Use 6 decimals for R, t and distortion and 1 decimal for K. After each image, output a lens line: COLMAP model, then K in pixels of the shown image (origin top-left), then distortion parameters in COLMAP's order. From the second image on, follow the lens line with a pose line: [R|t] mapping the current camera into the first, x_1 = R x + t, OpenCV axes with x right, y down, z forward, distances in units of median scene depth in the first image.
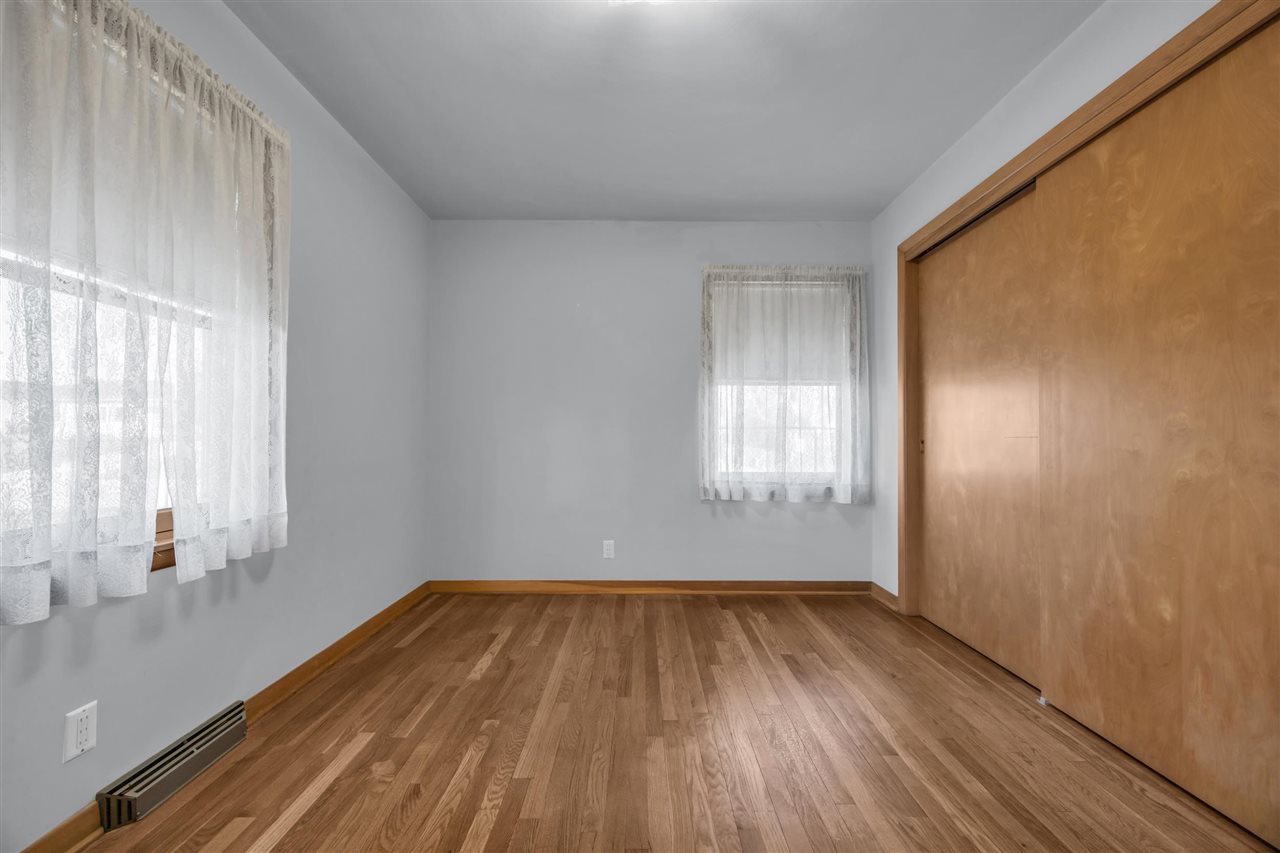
lens RADIAL K [[491.1, 0, 641.0], [0, 491.1, 437.9], [0, 0, 1]] dist [-0.001868, -0.000014]
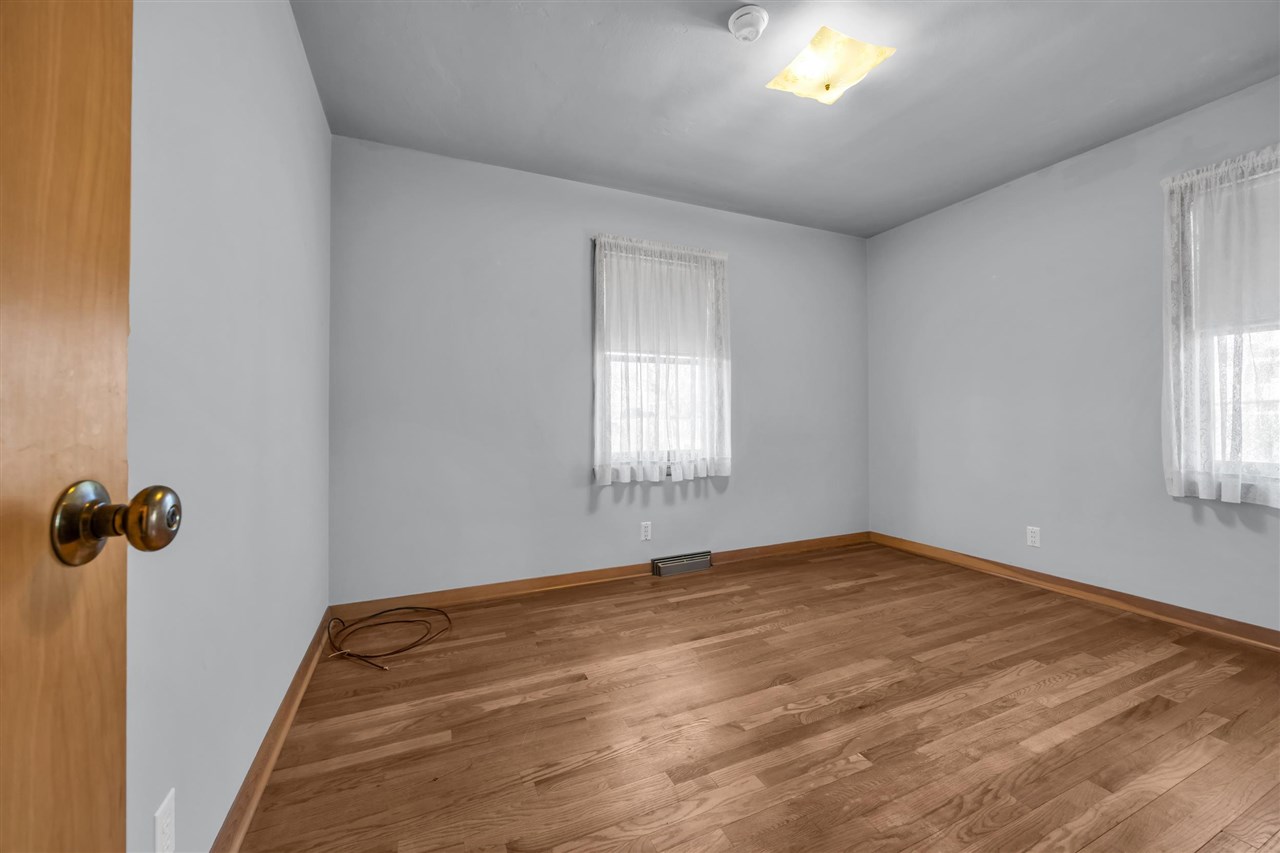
lens RADIAL K [[491.1, 0, 638.2], [0, 491.1, 418.9], [0, 0, 1]] dist [-0.001868, -0.000014]
pose [[0.407024, -0.003824, -0.913409, 0.683506], [0.011022, 0.999939, 0.000725, 0.000899], [0.913351, -0.010363, 0.407042, -0.049106]]
